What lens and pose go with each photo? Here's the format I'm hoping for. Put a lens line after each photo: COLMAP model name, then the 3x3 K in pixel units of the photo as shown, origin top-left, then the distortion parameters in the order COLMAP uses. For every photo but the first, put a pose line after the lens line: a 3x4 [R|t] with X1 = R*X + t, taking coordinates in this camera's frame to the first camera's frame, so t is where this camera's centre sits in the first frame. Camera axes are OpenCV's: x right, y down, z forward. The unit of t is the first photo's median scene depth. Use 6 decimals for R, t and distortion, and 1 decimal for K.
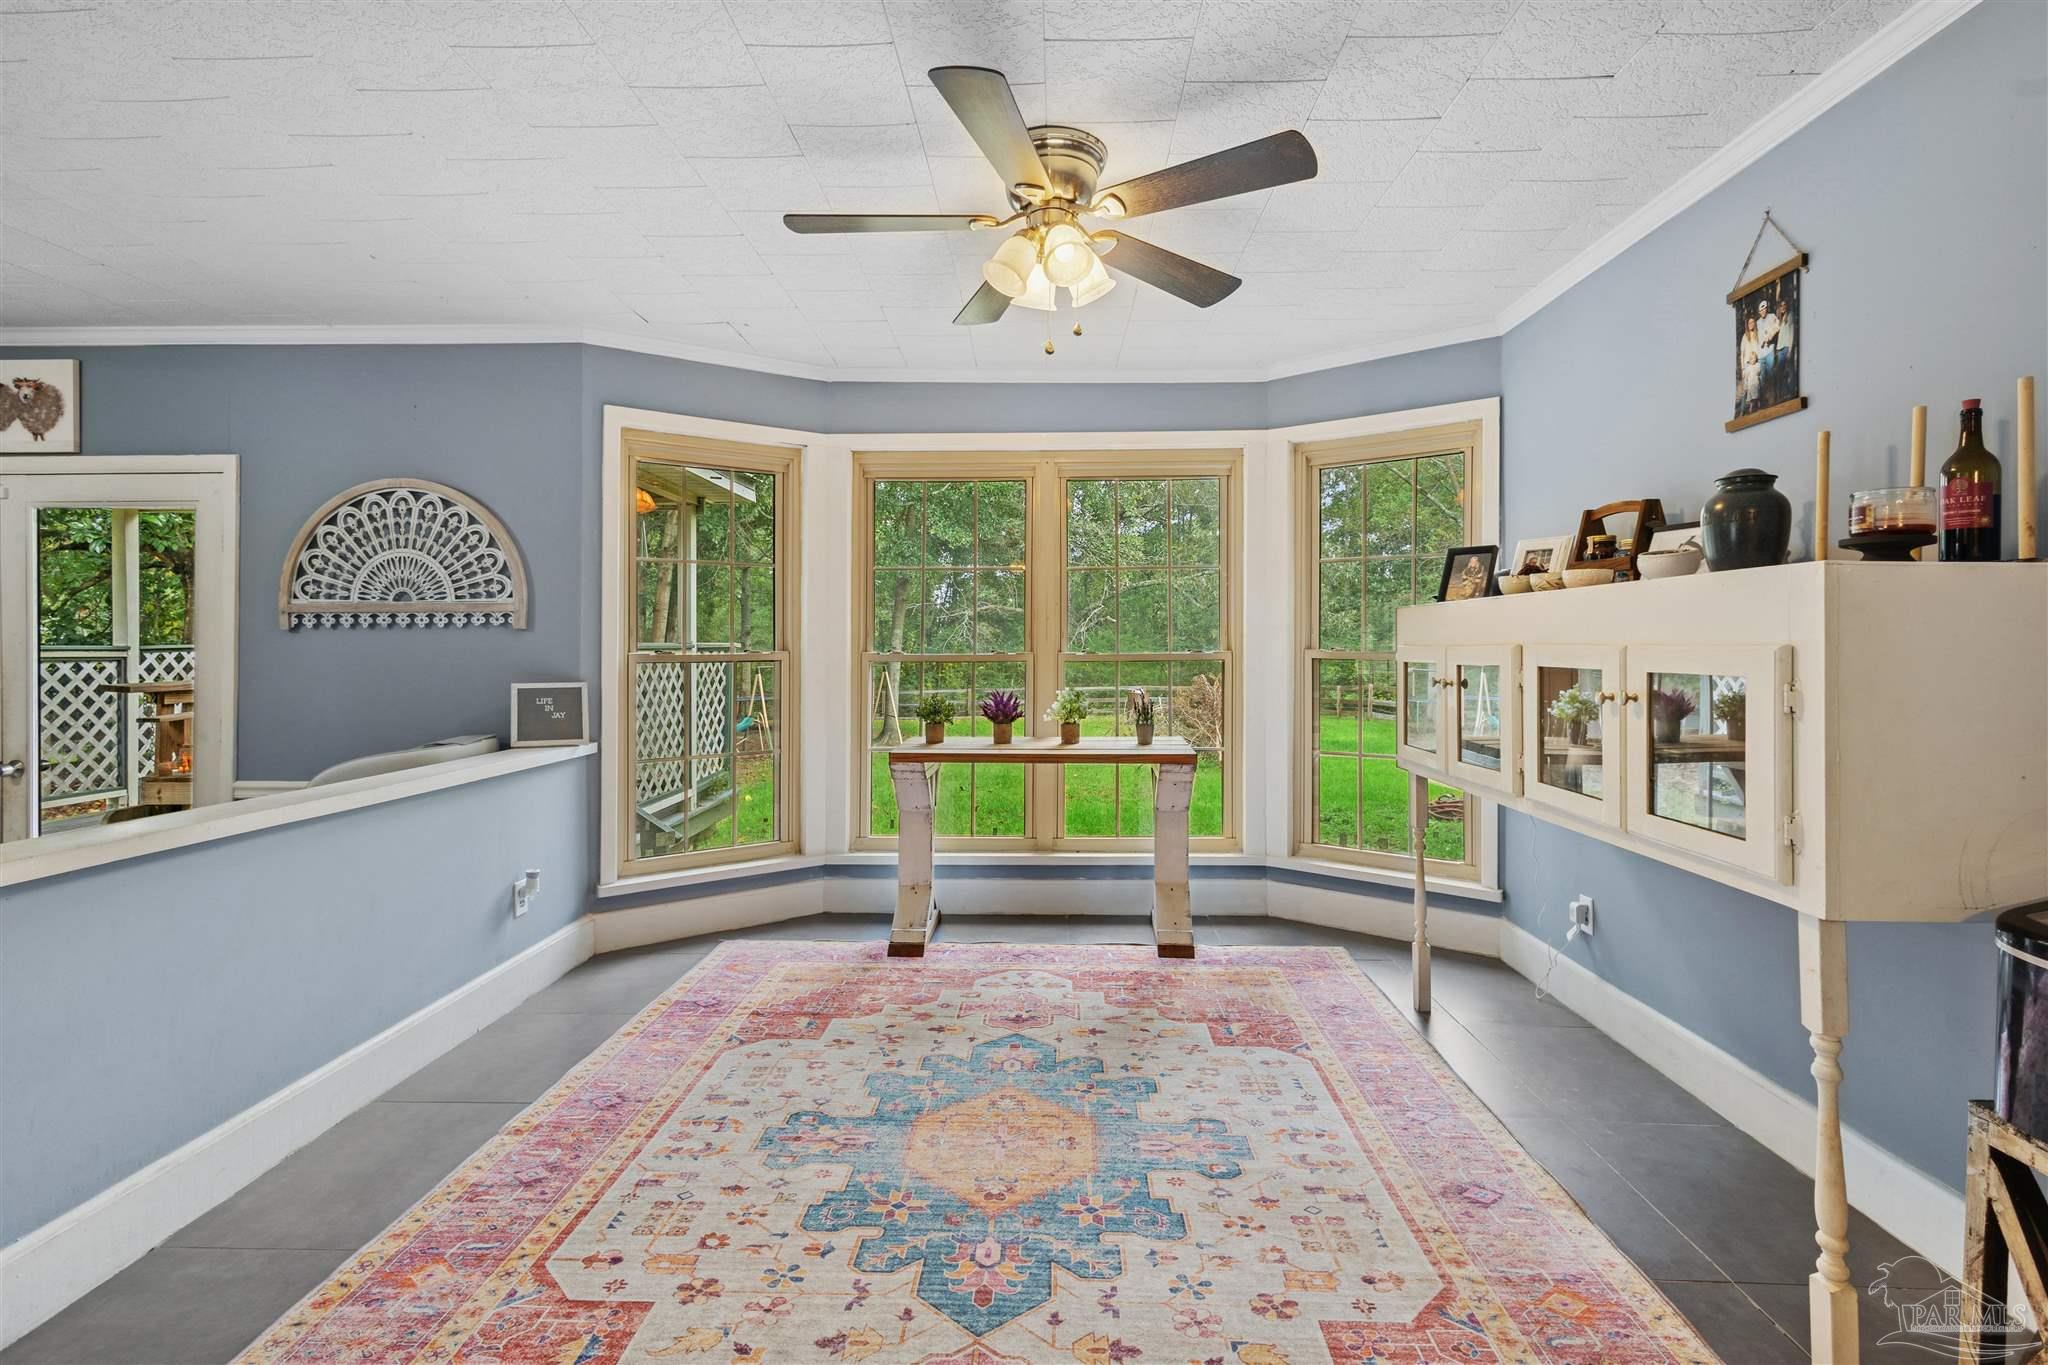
lens RADIAL K [[980.3, 0, 1017.0], [0, 980.3, 625.8], [0, 0, 1]] dist [0.019168, -0.000939]
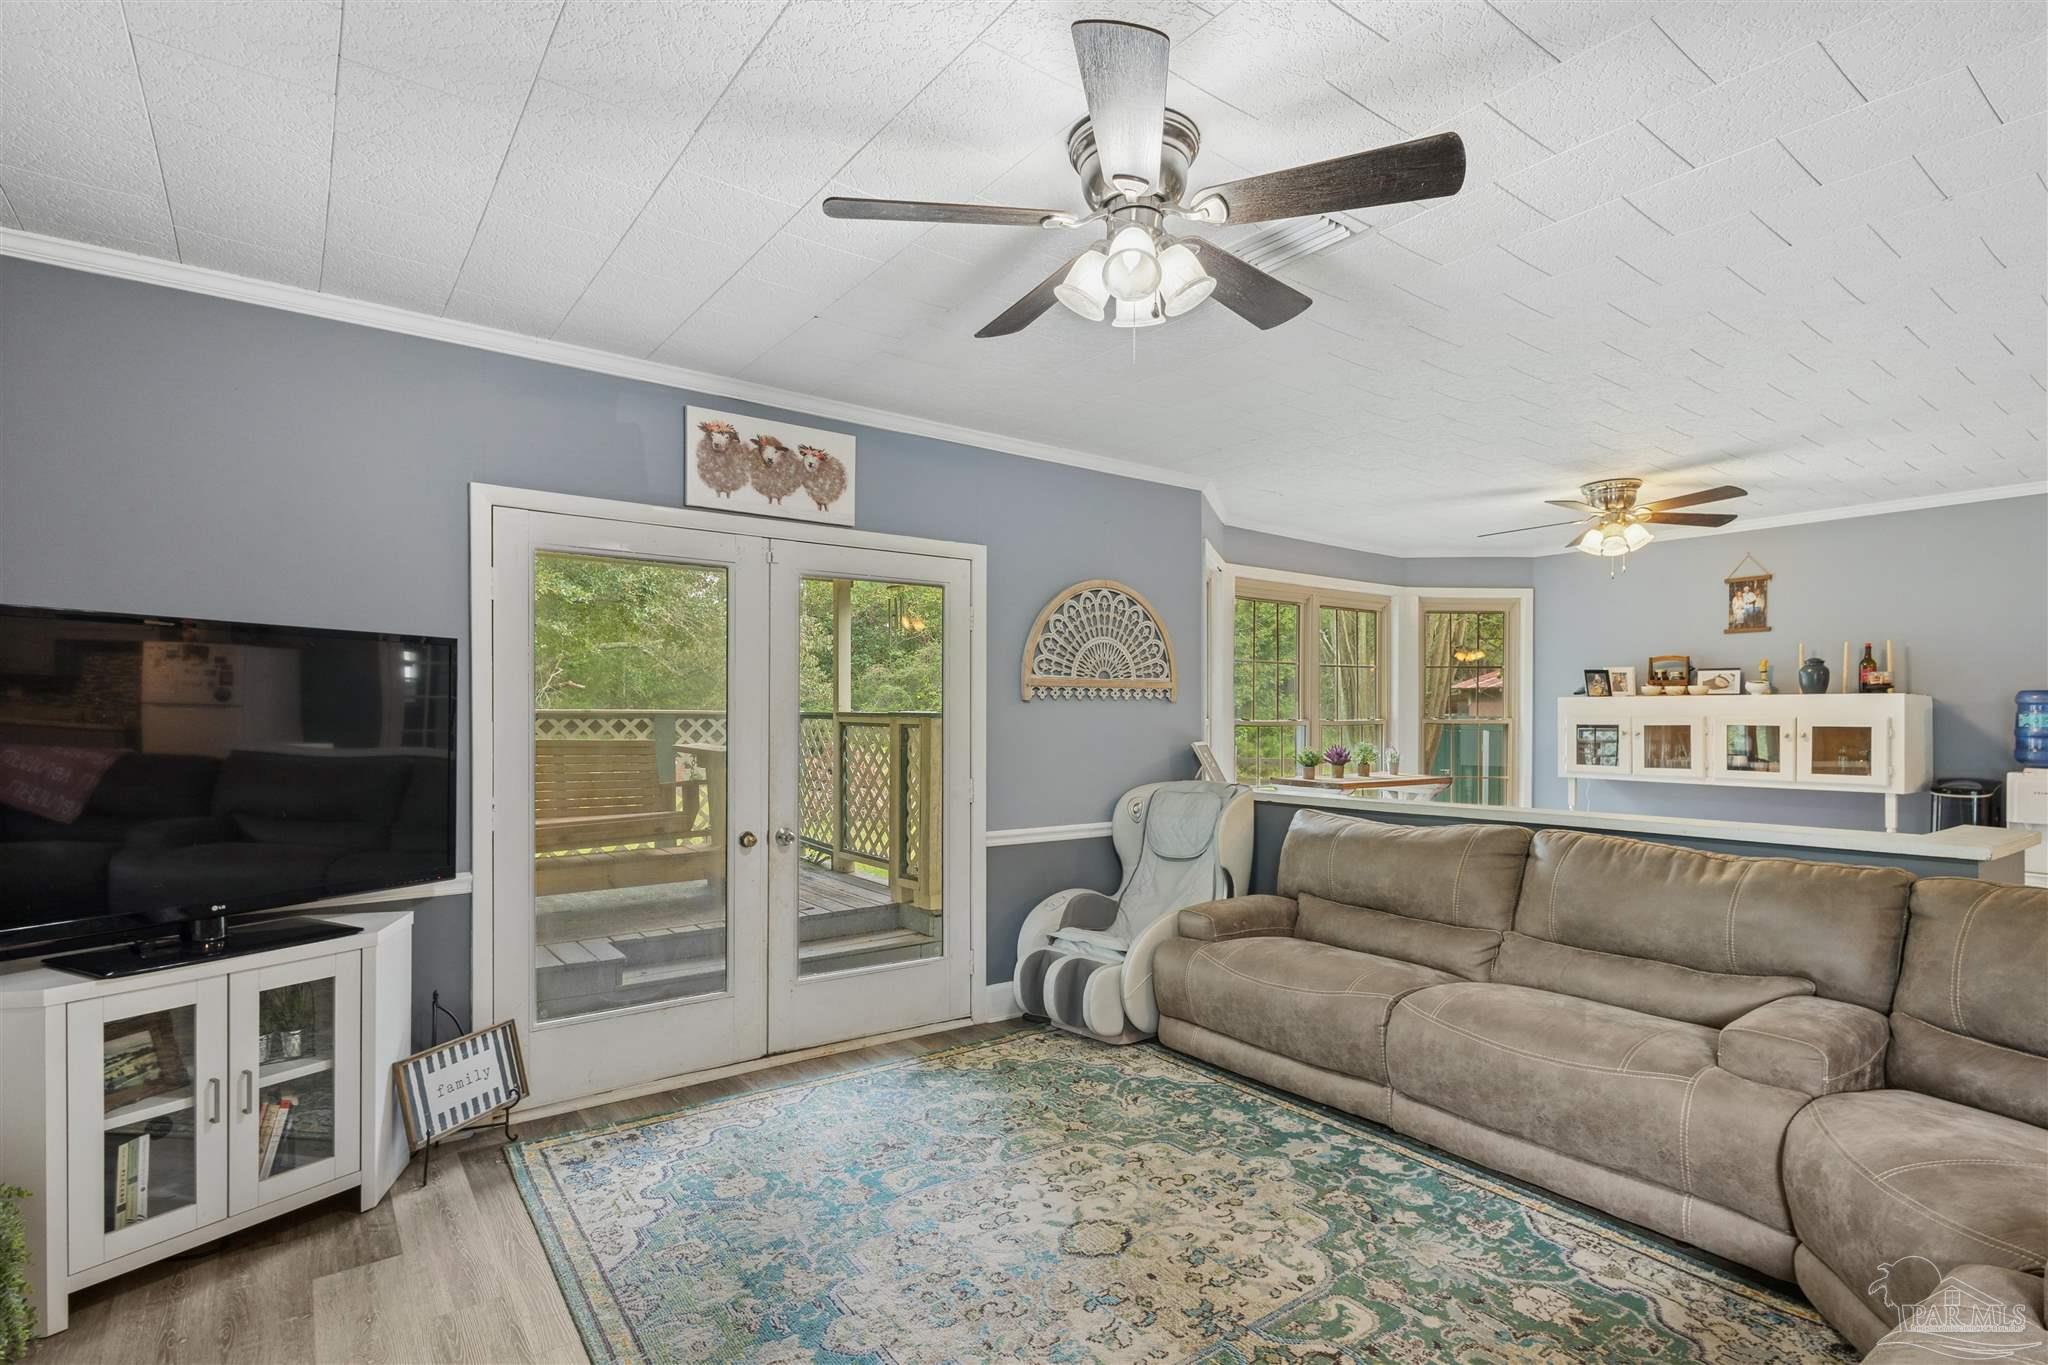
lens RADIAL K [[996.4, 0, 1033.6], [0, 996.4, 712.8], [0, 0, 1]] dist [0.014552, -0.001436]
pose [[0.774877, 0.003169, 0.632104, -1.486845], [-0.019451, 0.999633, 0.018833, -0.002990], [-0.631812, -0.026888, 0.774655, 0.073762]]
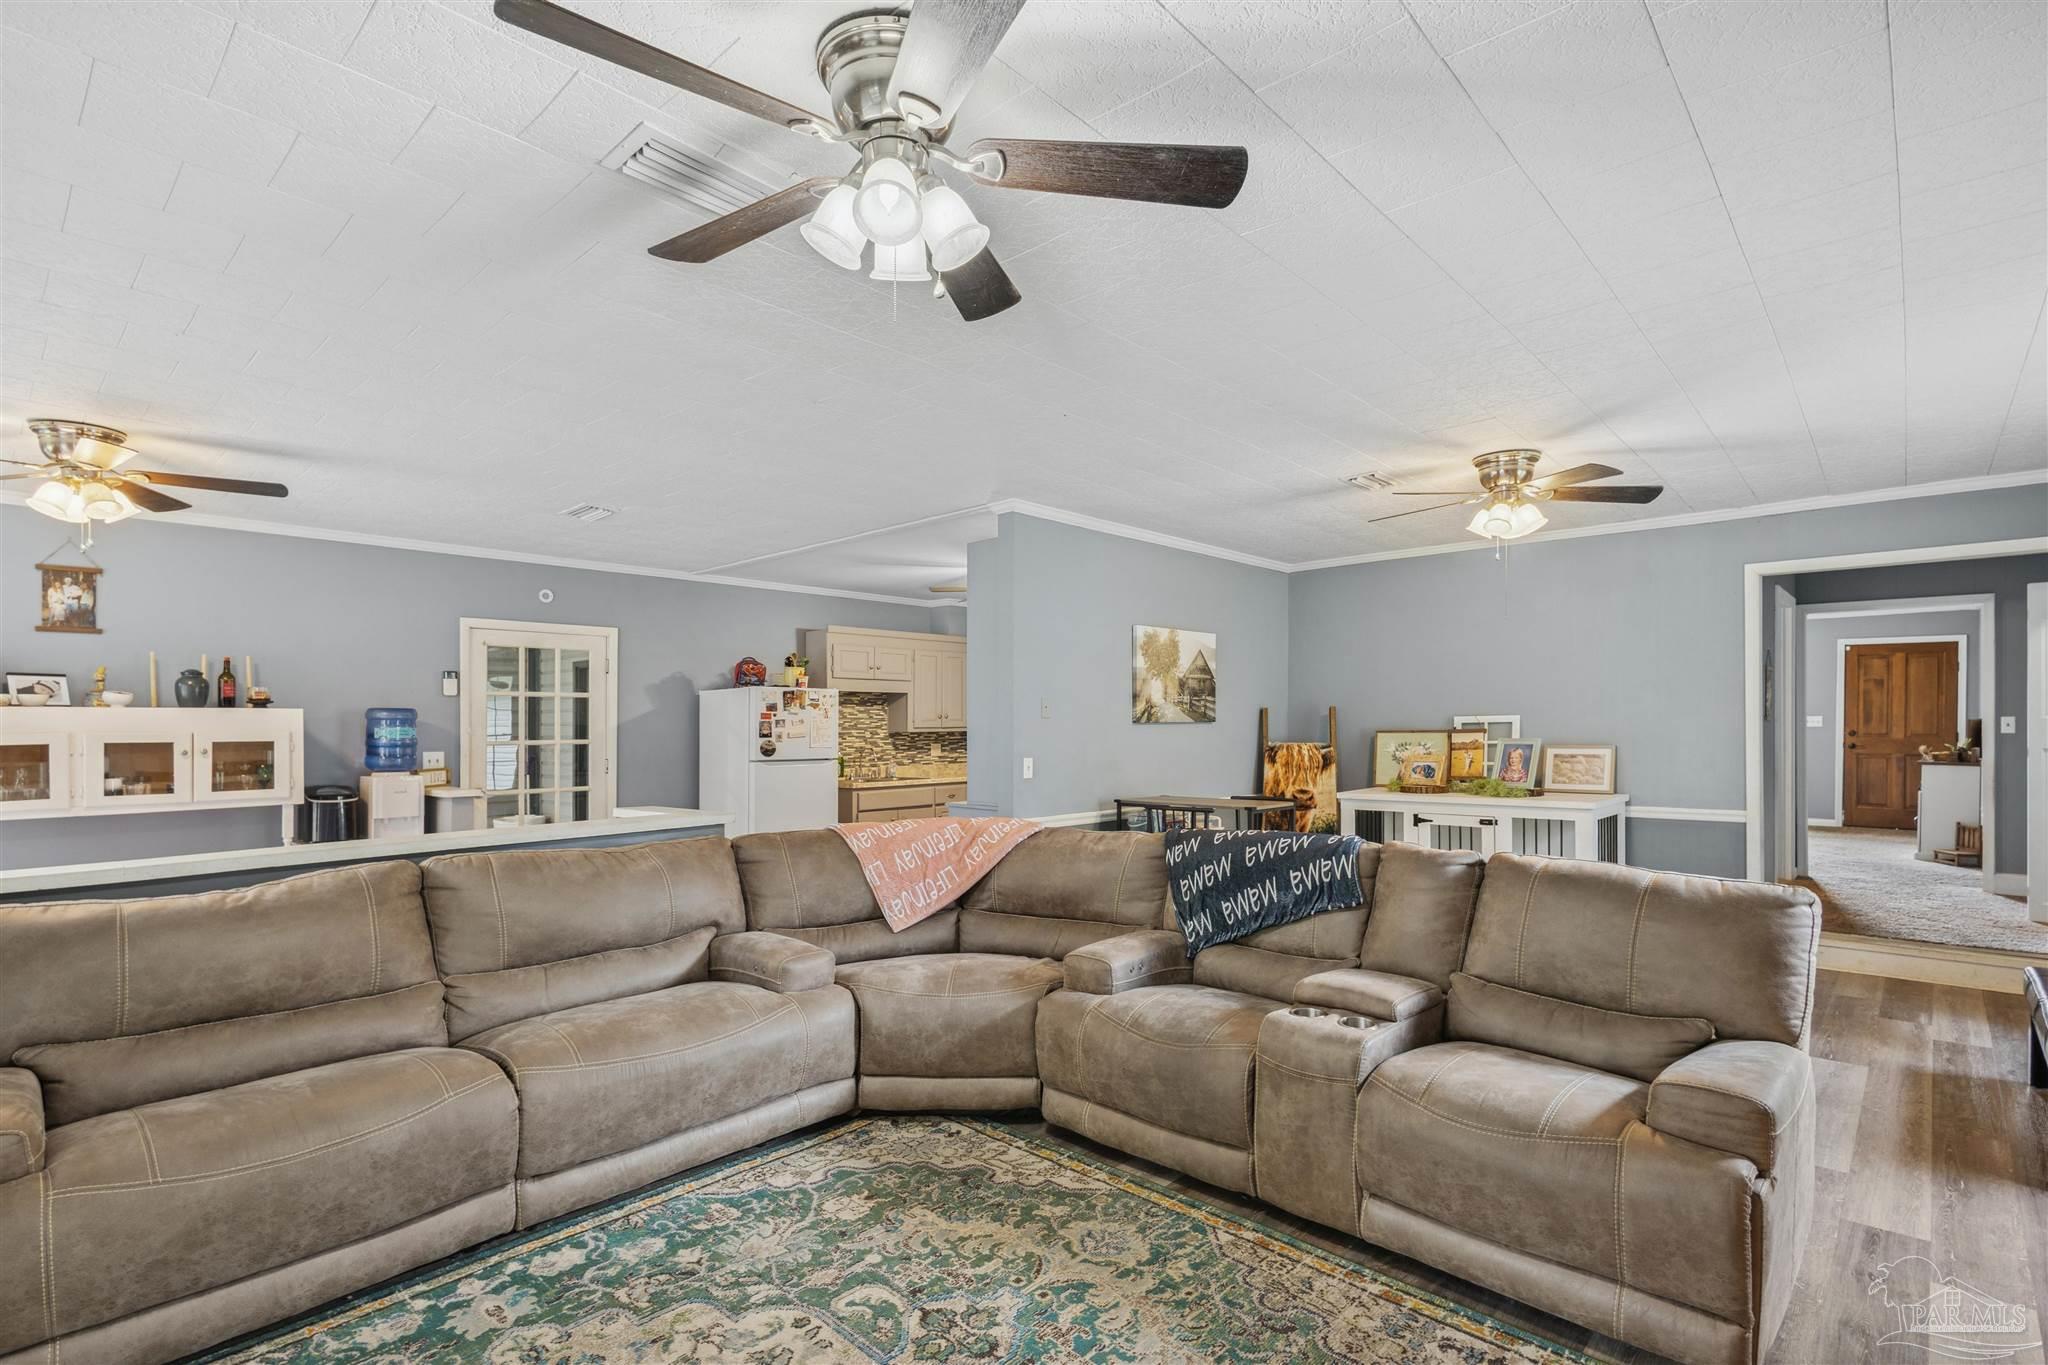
lens RADIAL K [[978.0, 0, 1057.3], [0, 978.0, 724.1], [0, 0, 1]] dist [0.003940, 0.000829]
pose [[-0.777378, 0.006933, 0.628996, -1.442916], [-0.009941, 0.999679, -0.023305, 0.017461], [-0.628956, -0.024370, -0.777059, 0.806670]]
